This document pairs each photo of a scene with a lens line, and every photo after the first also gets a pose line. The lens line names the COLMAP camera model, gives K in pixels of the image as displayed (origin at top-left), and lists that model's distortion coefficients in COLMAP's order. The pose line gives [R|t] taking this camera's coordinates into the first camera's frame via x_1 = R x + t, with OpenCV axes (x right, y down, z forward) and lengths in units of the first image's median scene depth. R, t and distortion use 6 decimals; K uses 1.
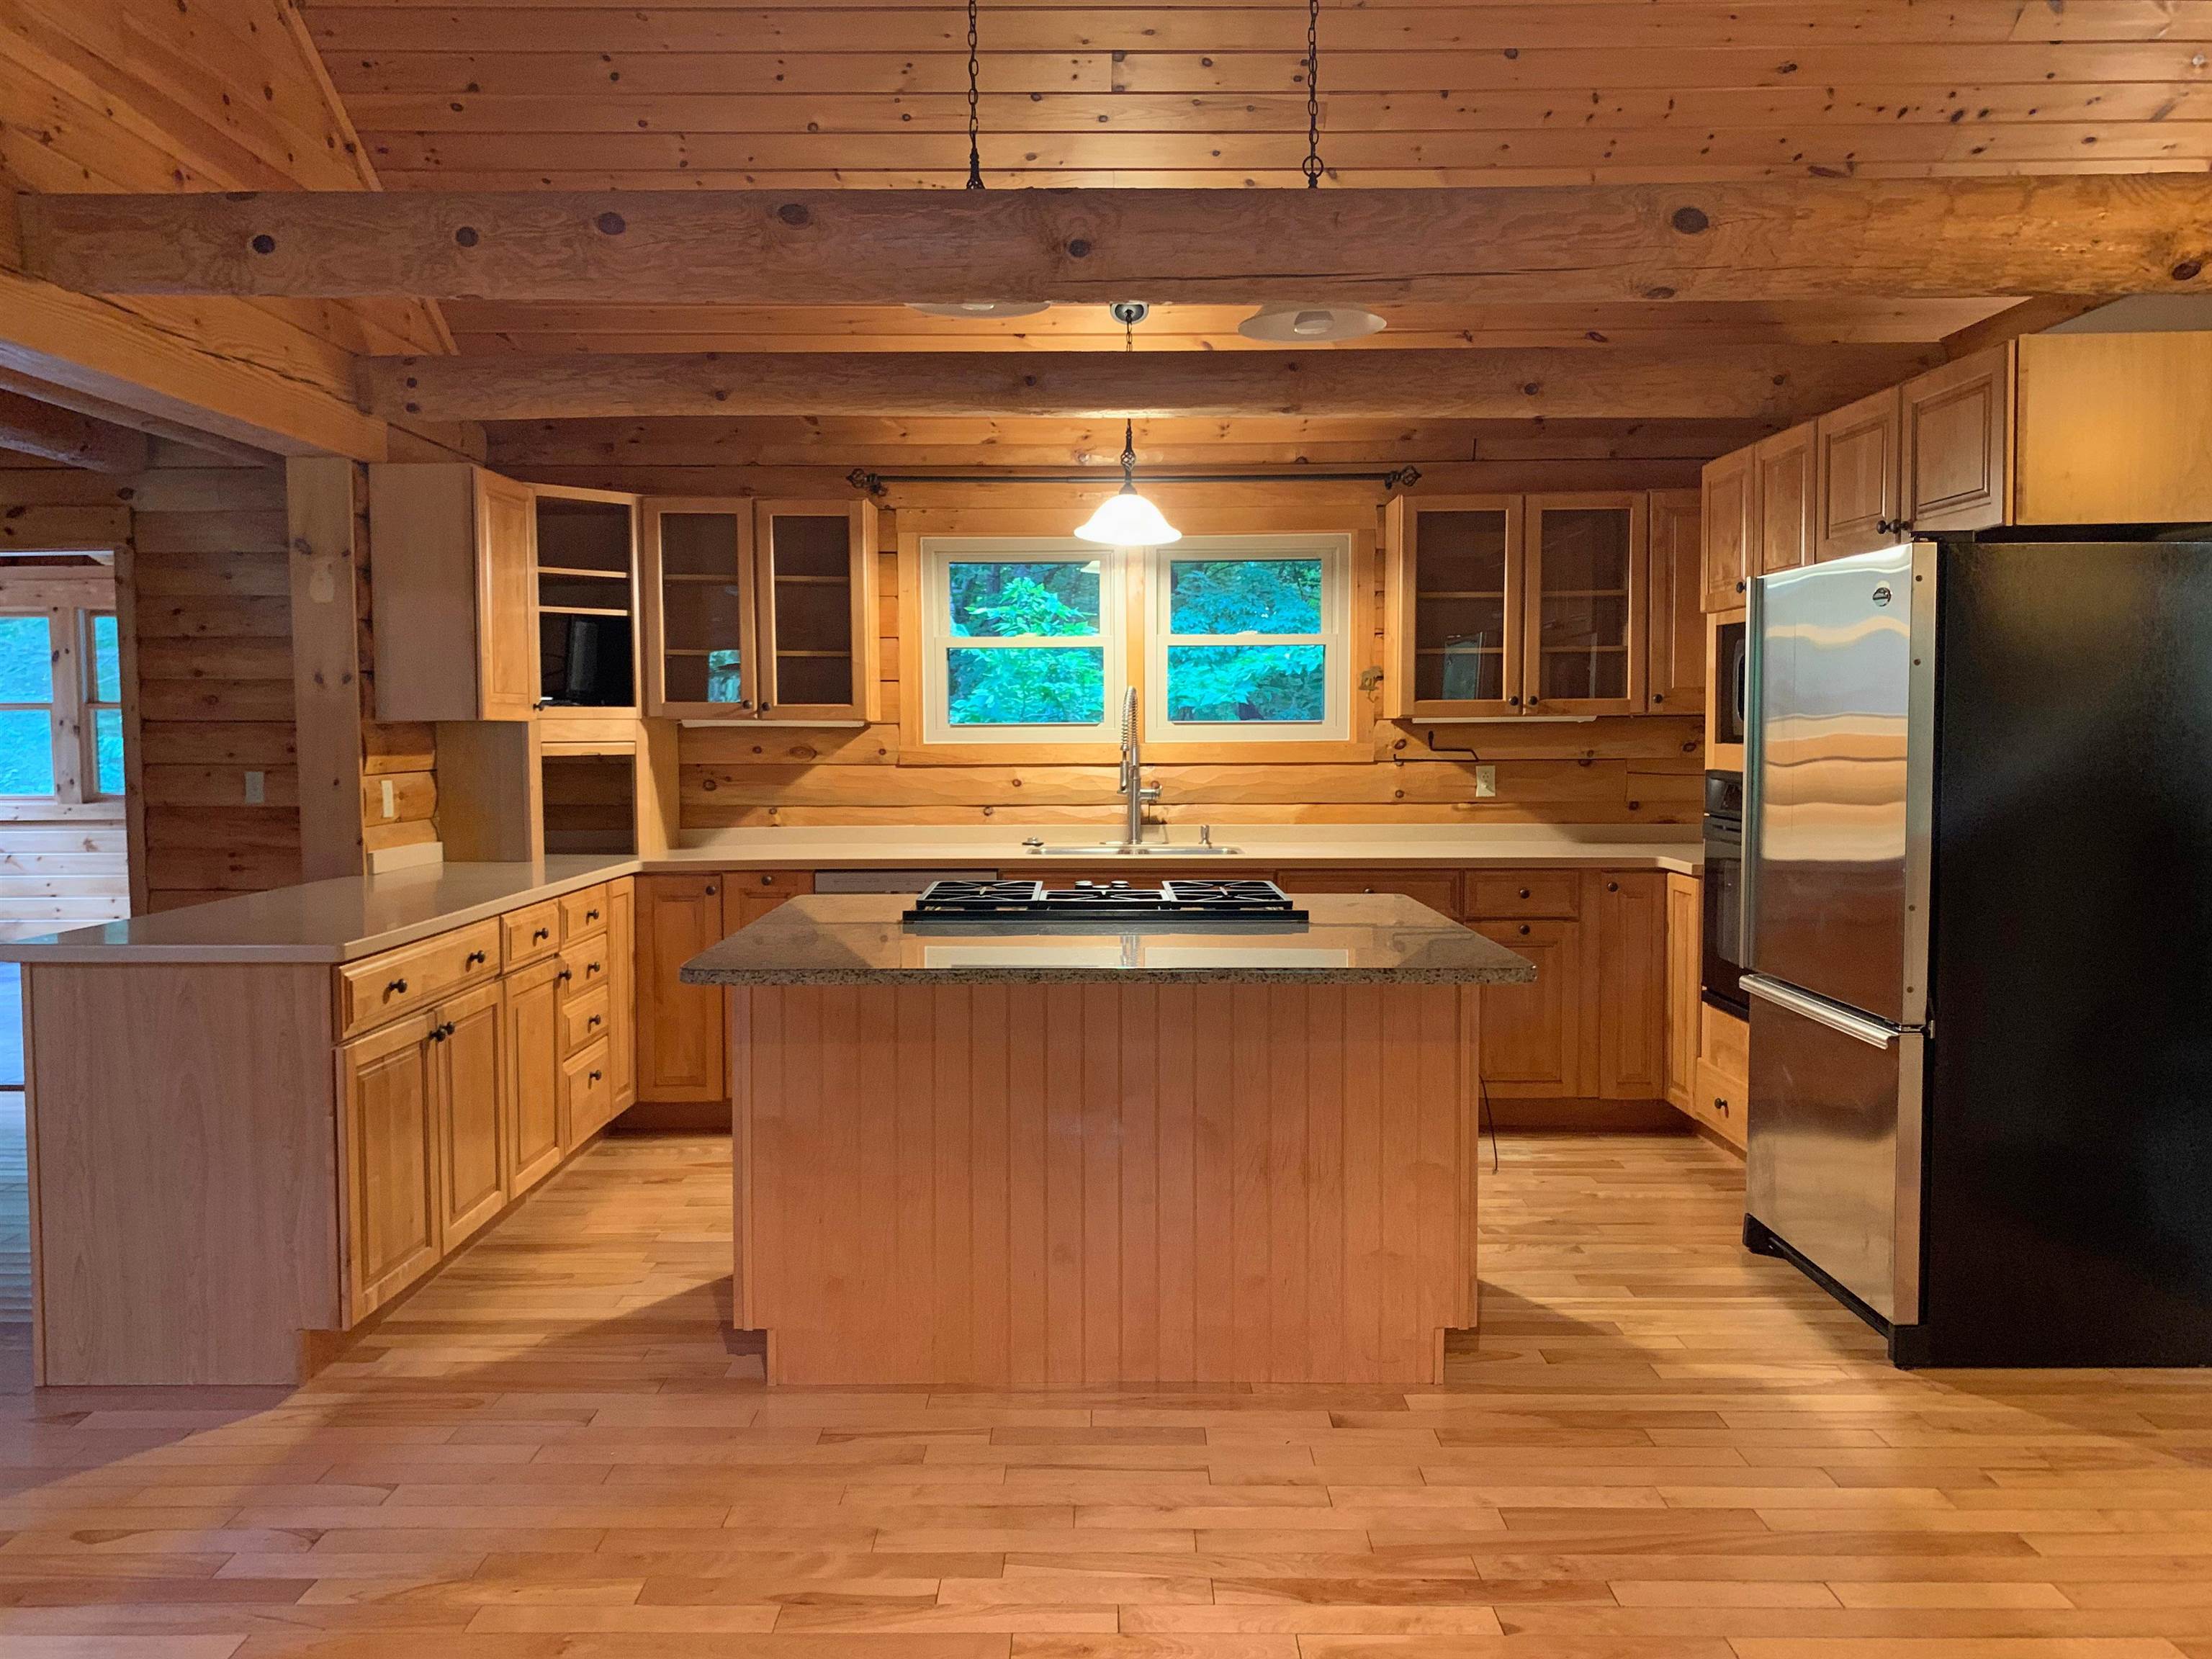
lens RADIAL K [[1695.4, 0, 1091.8], [0, 1695.4, 839.4], [0, 0, 1]] dist [0.037638, -0.045169]
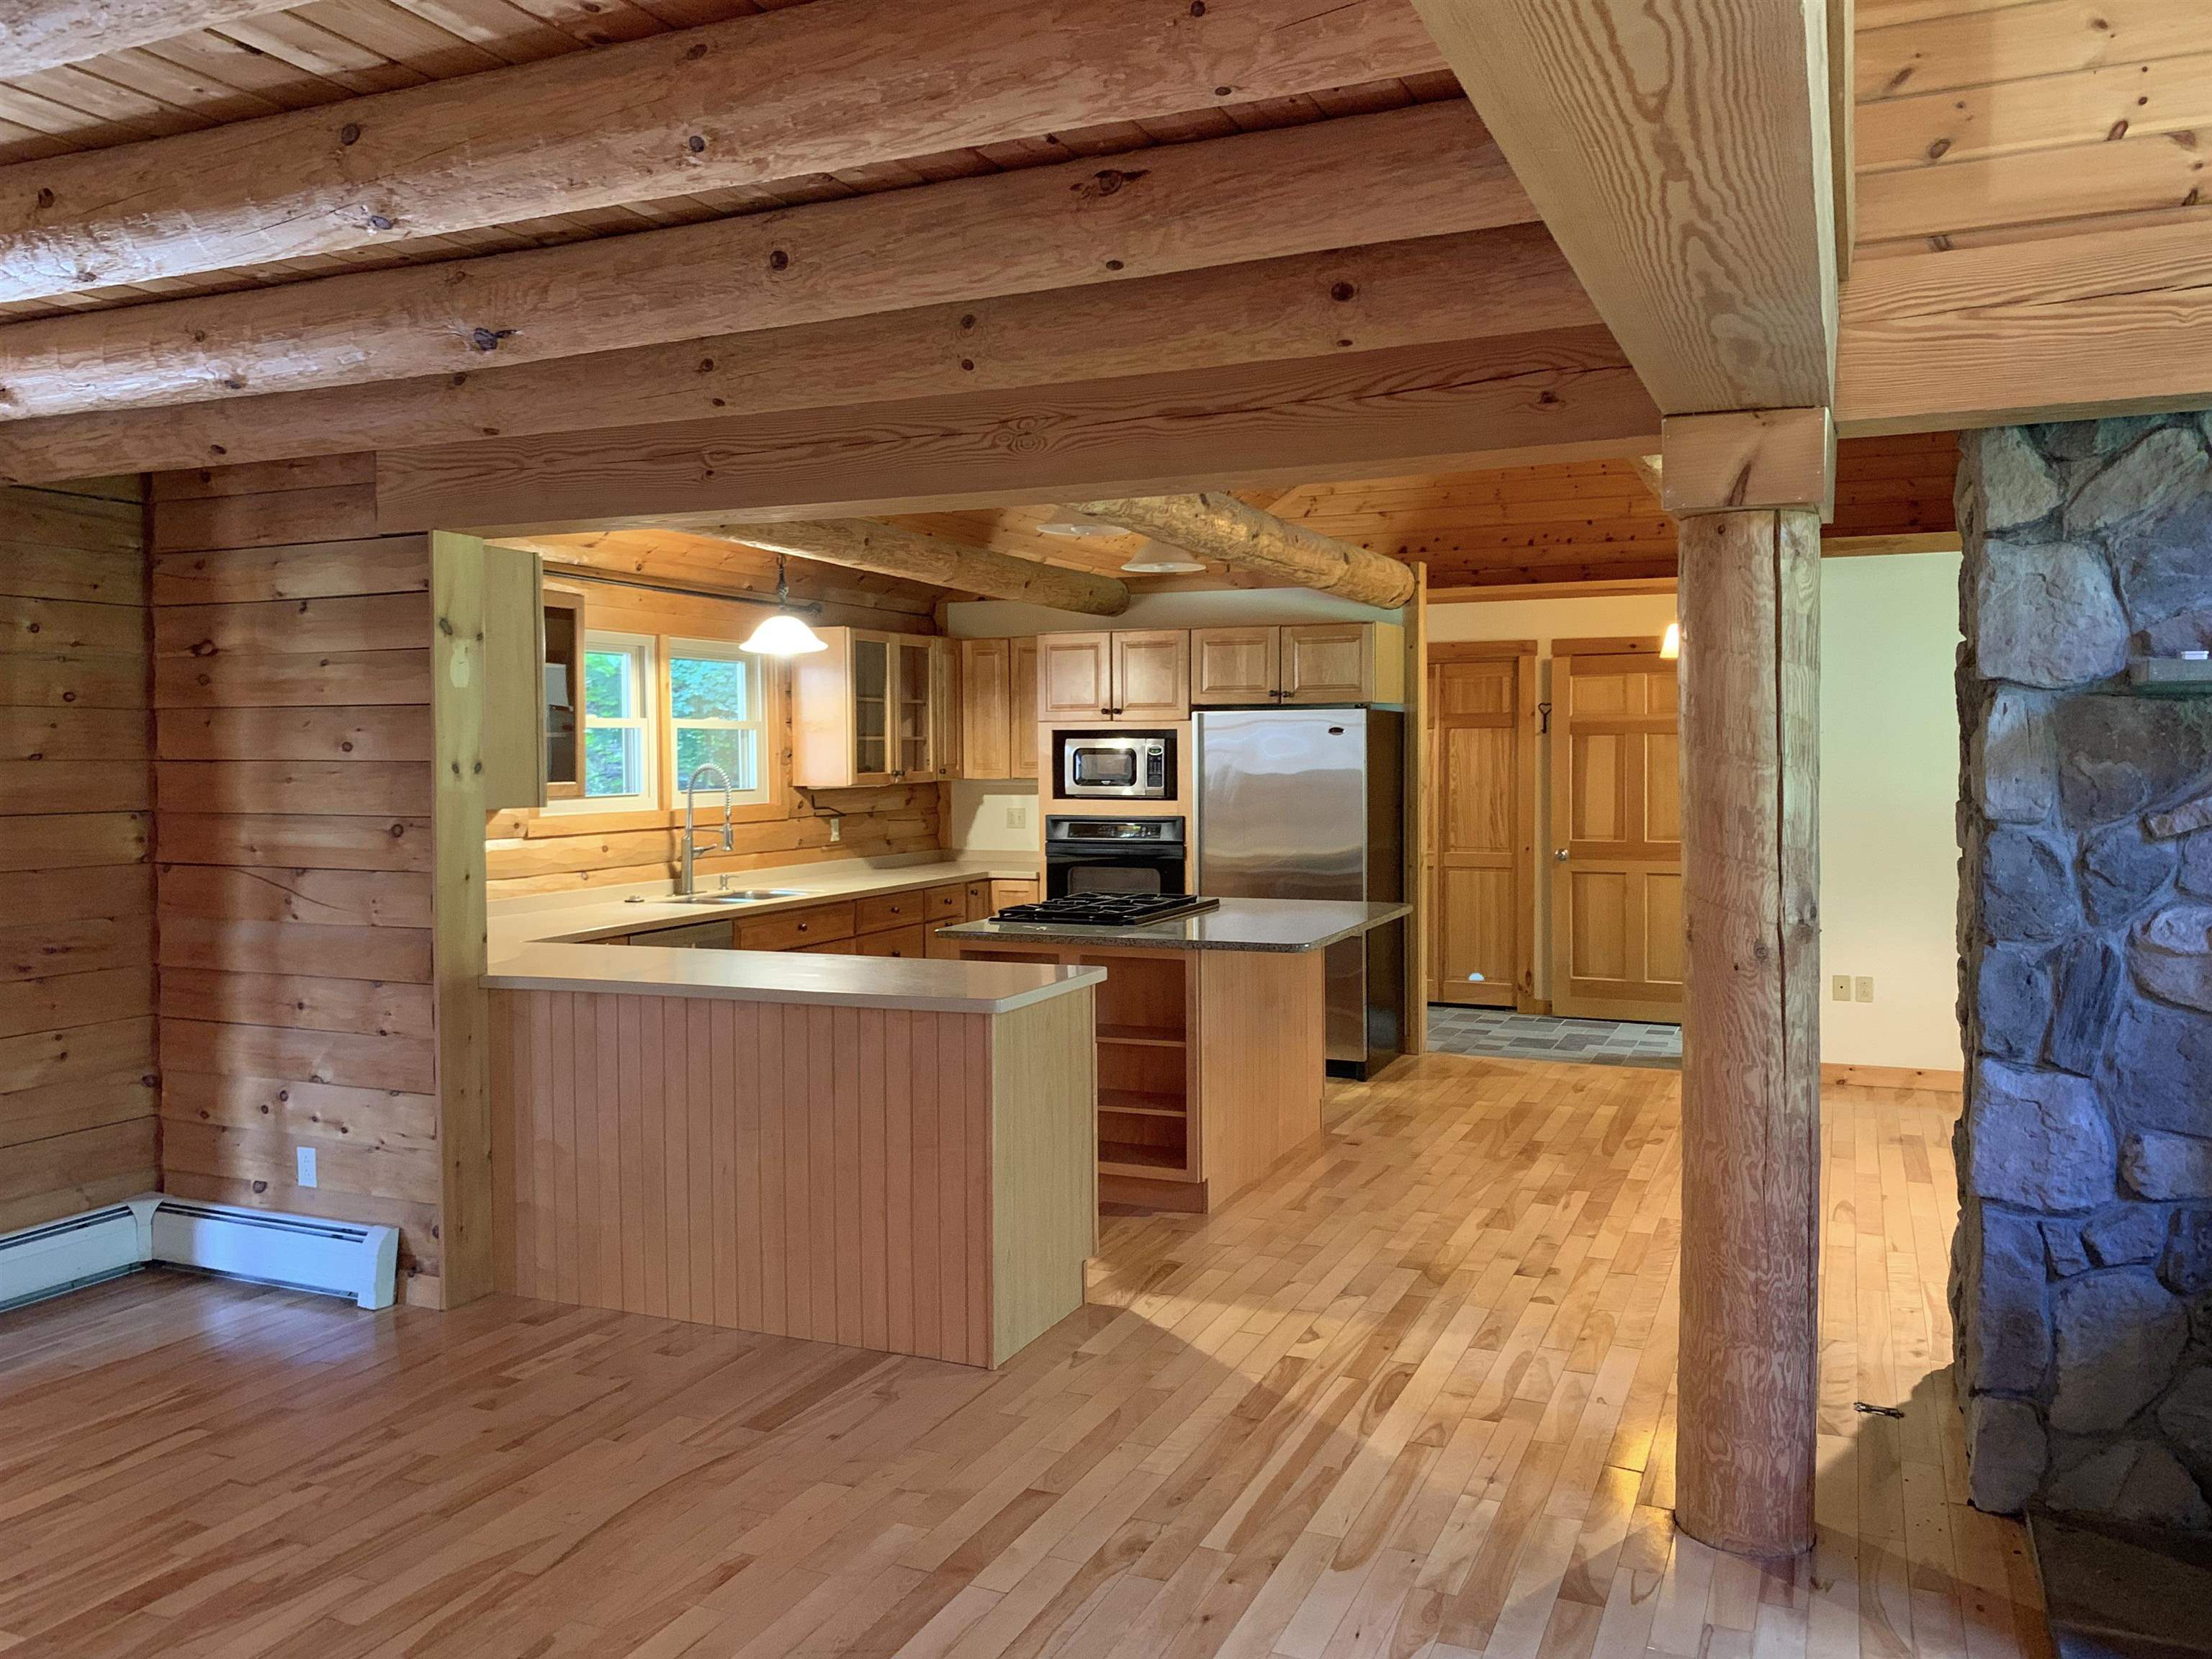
lens RADIAL K [[1695.4, 0, 1109.2], [0, 1695.4, 807.9], [0, 0, 1]] dist [0.037638, -0.045169]
pose [[0.389085, -0.029394, 0.920733, -0.962881], [0.066551, 0.997776, 0.003730, -0.042441], [-0.918795, 0.059824, 0.390176, 0.249908]]
